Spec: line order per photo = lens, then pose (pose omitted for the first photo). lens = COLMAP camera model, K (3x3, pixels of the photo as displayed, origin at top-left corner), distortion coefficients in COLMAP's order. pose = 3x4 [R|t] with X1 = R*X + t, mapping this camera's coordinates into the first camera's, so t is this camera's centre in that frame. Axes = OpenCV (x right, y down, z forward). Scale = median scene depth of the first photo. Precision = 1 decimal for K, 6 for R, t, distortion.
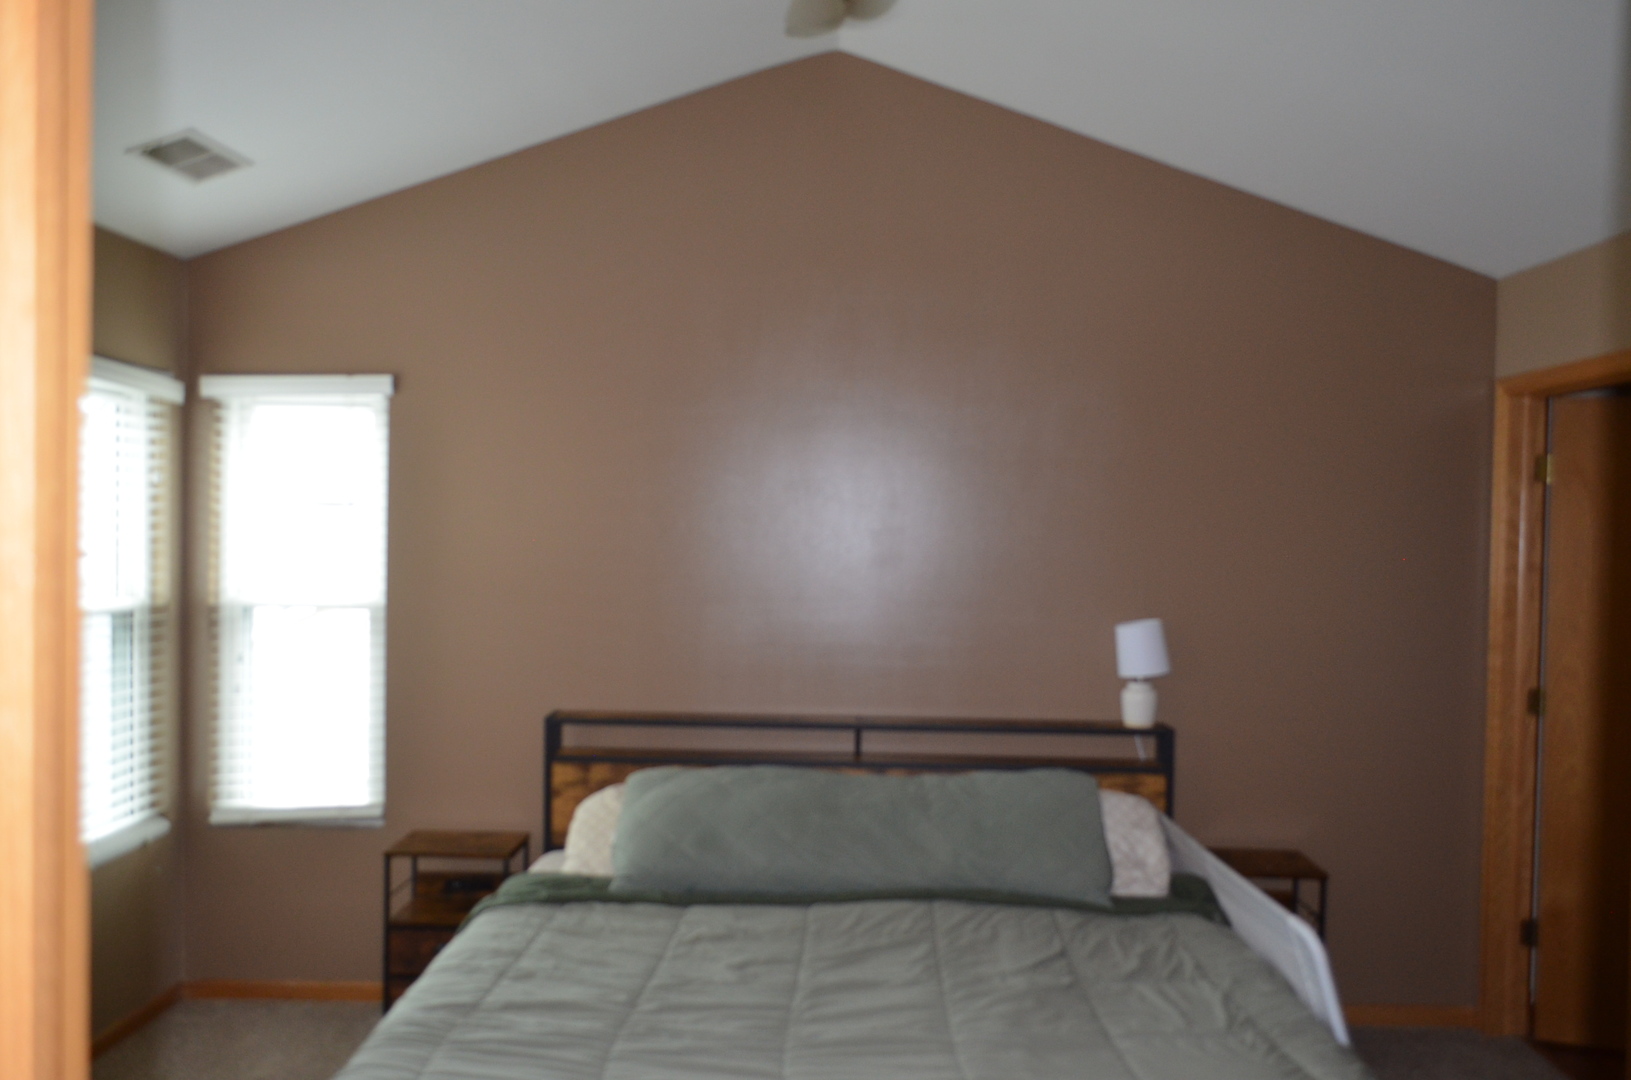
lens RADIAL K [[1275.7, 0, 834.2], [0, 1275.7, 552.5], [0, 0, 1]] dist [-0.008747, 0.004181]
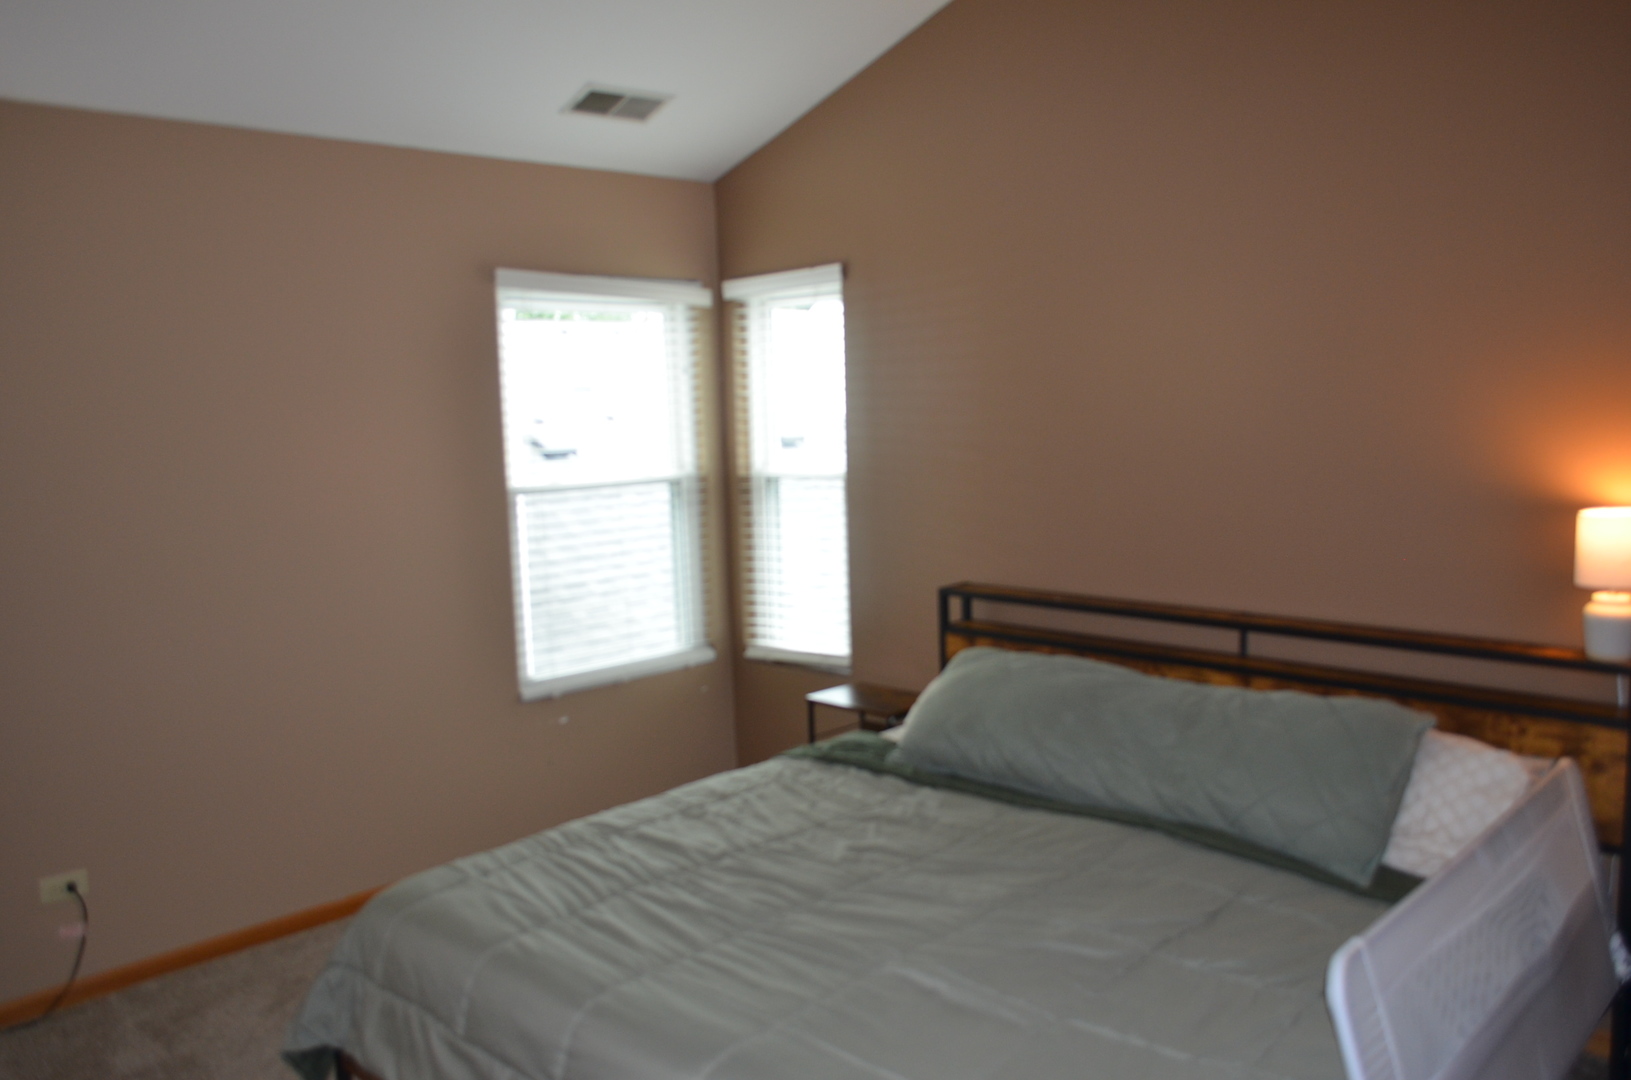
lens RADIAL K [[1275.7, 0, 834.2], [0, 1275.7, 552.5], [0, 0, 1]] dist [-0.008747, 0.004181]
pose [[0.722206, 0.048671, -0.689963, 0.437943], [0.027288, 0.994740, 0.098733, -0.003112], [0.691139, -0.090133, 0.717079, 0.219925]]
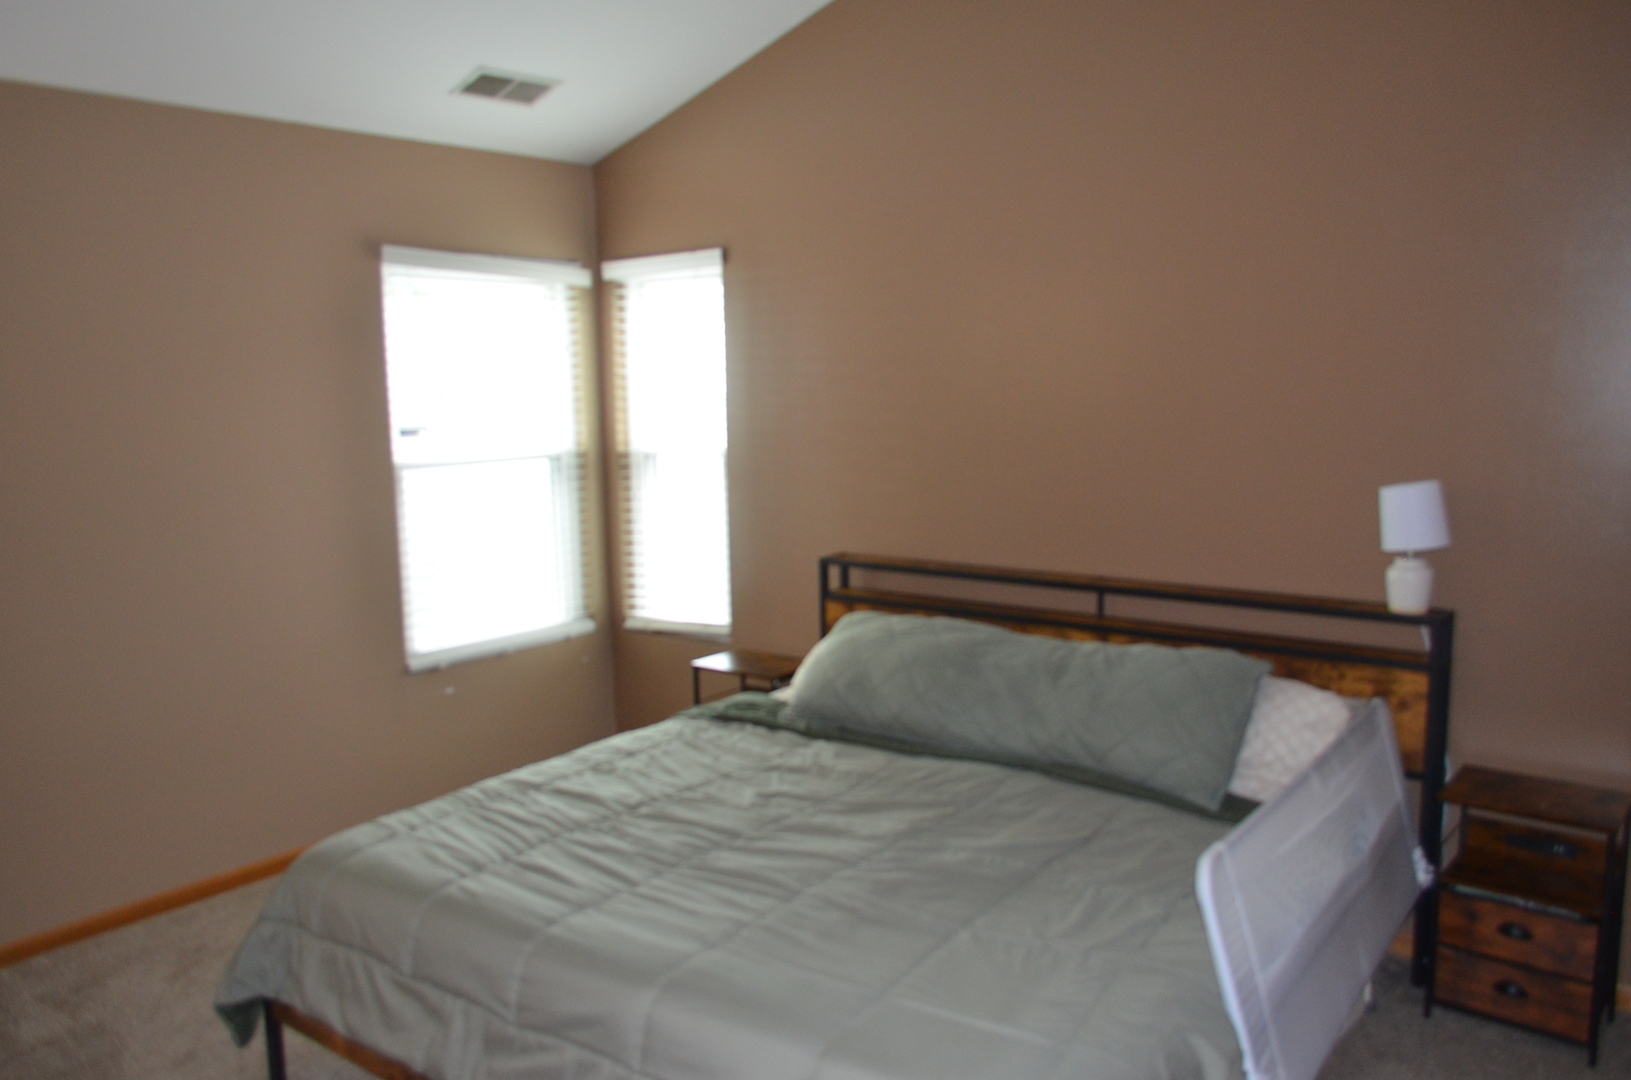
lens RADIAL K [[1275.7, 0, 834.2], [0, 1275.7, 552.5], [0, 0, 1]] dist [-0.008747, 0.004181]
pose [[0.805667, 0.055247, -0.589787, 0.445581], [0.018050, 0.992889, 0.117665, -0.003746], [0.592094, -0.105445, 0.798941, 0.144907]]
